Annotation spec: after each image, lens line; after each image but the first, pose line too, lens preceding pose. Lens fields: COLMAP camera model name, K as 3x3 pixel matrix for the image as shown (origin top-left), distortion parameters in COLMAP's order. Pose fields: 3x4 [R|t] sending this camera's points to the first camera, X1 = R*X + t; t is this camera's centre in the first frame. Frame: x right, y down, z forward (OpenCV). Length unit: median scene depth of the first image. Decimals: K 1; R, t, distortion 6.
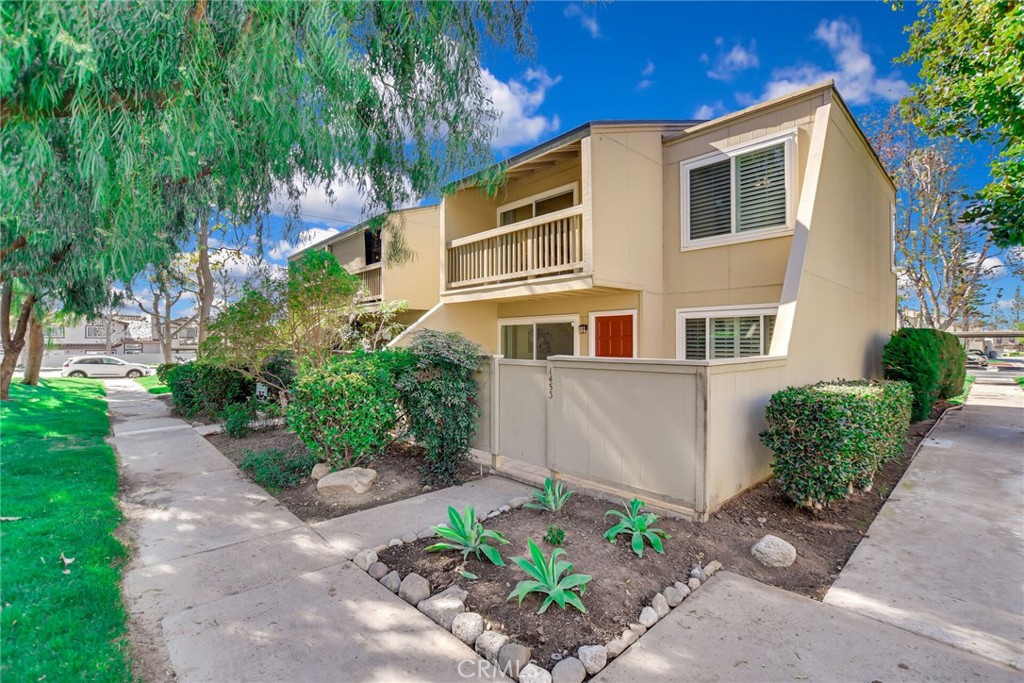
lens RADIAL K [[456.9, 0, 511.4], [0, 456.9, 343.2], [0, 0, 1]] dist [-0.008693, 0.000065]
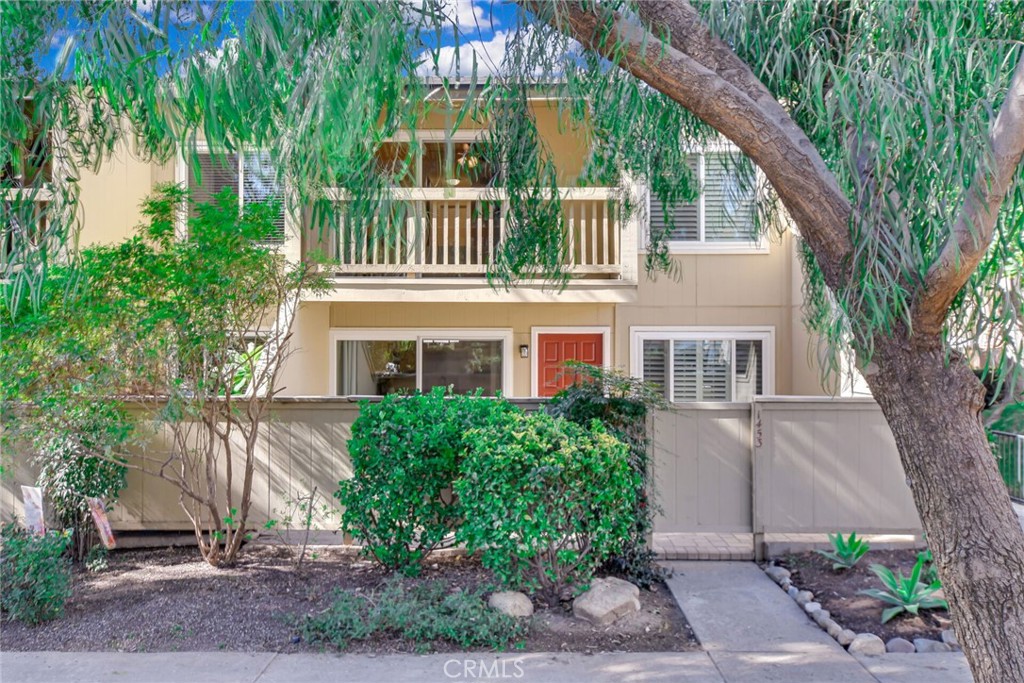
lens RADIAL K [[859.6, 0, 511.3], [0, 859.6, 341.5], [0, 0, 1]] dist [0.069130, 0.002893]
pose [[0.678932, 0.006373, 0.734173, -0.932351], [-0.000427, 0.999966, -0.008285, -0.040589], [-0.734201, 0.005311, 0.678911, 0.168355]]
